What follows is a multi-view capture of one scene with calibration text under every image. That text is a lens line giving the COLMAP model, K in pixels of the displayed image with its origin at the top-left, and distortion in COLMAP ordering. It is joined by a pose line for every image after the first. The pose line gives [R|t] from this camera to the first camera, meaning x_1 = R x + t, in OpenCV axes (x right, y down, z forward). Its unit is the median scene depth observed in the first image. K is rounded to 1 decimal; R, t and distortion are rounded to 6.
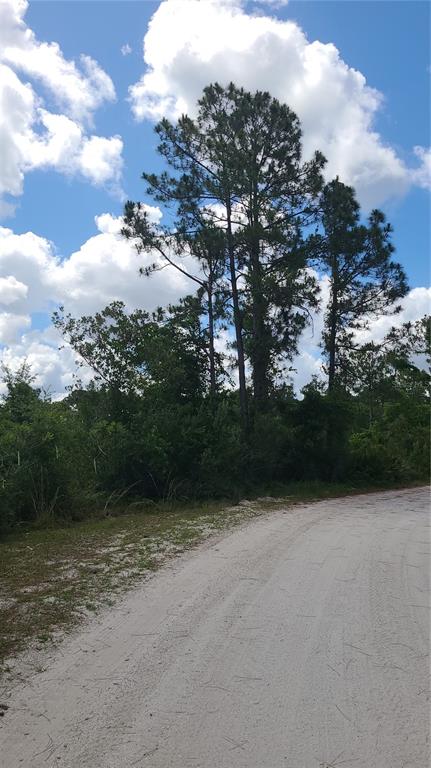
lens RADIAL K [[535.3, 0, 215.1], [0, 535.3, 382.4], [0, 0, 1]] dist [0.034020, -0.013394]
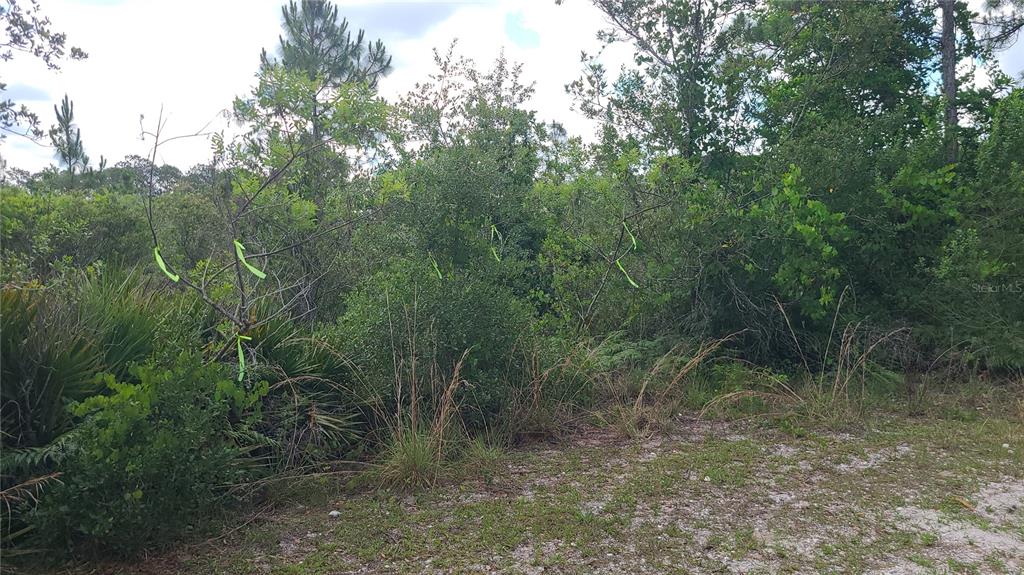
lens RADIAL K [[713.8, 0, 513.2], [0, 713.8, 277.6], [0, 0, 1]] dist [0.034020, -0.013394]
pose [[0.884212, 0.021952, -0.466570, -0.048065], [0.061420, 0.984757, 0.162733, 0.056939], [0.463031, -0.172547, 0.869385, 0.434748]]
